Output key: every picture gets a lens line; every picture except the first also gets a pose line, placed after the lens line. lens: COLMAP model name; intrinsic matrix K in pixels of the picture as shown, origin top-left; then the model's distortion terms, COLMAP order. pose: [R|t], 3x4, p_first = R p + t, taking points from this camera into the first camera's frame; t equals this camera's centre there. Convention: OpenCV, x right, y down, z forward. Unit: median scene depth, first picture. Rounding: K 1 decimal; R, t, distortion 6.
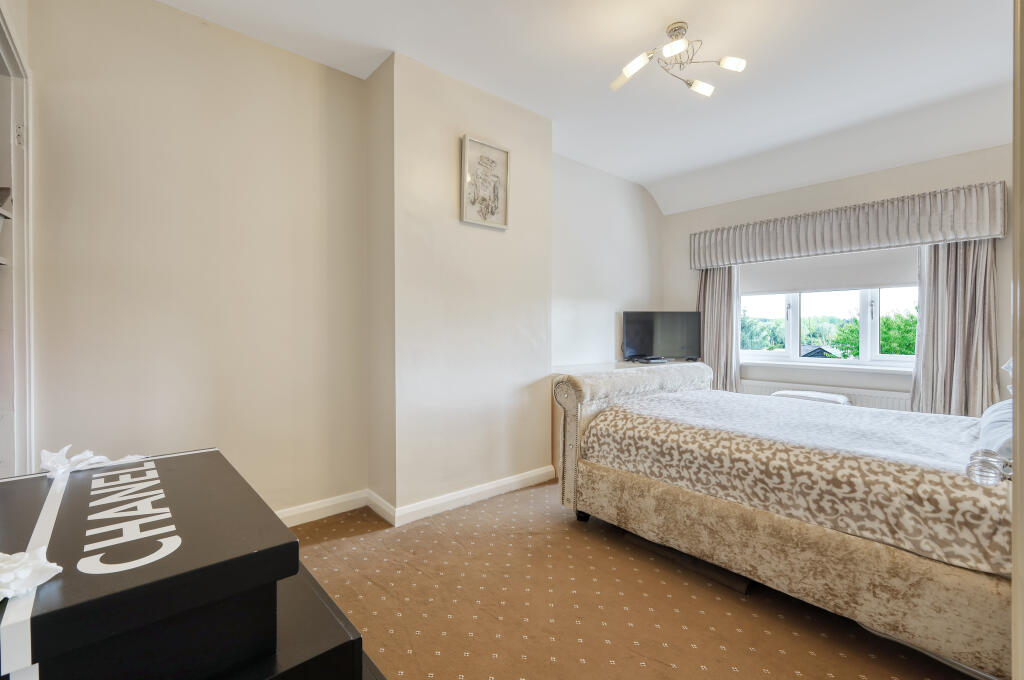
lens RADIAL K [[453.5, 0, 513.7], [0, 453.5, 333.3], [0, 0, 1]] dist [-0.001329, -0.000092]
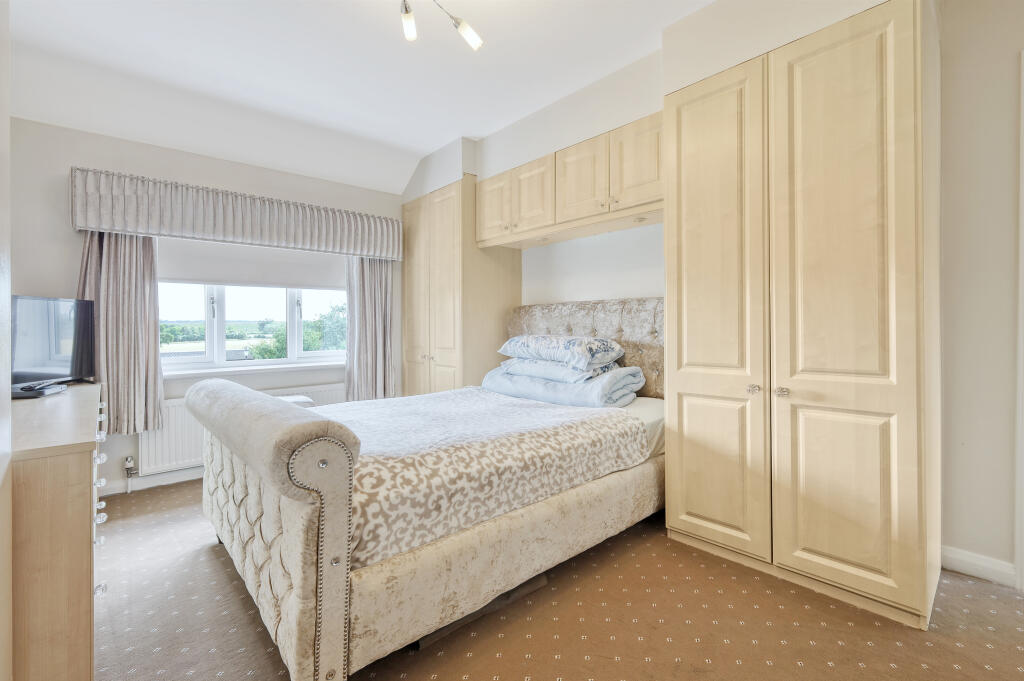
lens RADIAL K [[453.5, 0, 513.4], [0, 453.5, 330.2], [0, 0, 1]] dist [-0.001329, -0.000092]
pose [[-0.022495, -0.008683, 0.999709, -0.416165], [0.016817, 0.999818, 0.009062, -0.008006], [-0.999606, 0.017016, -0.022345, 0.895132]]
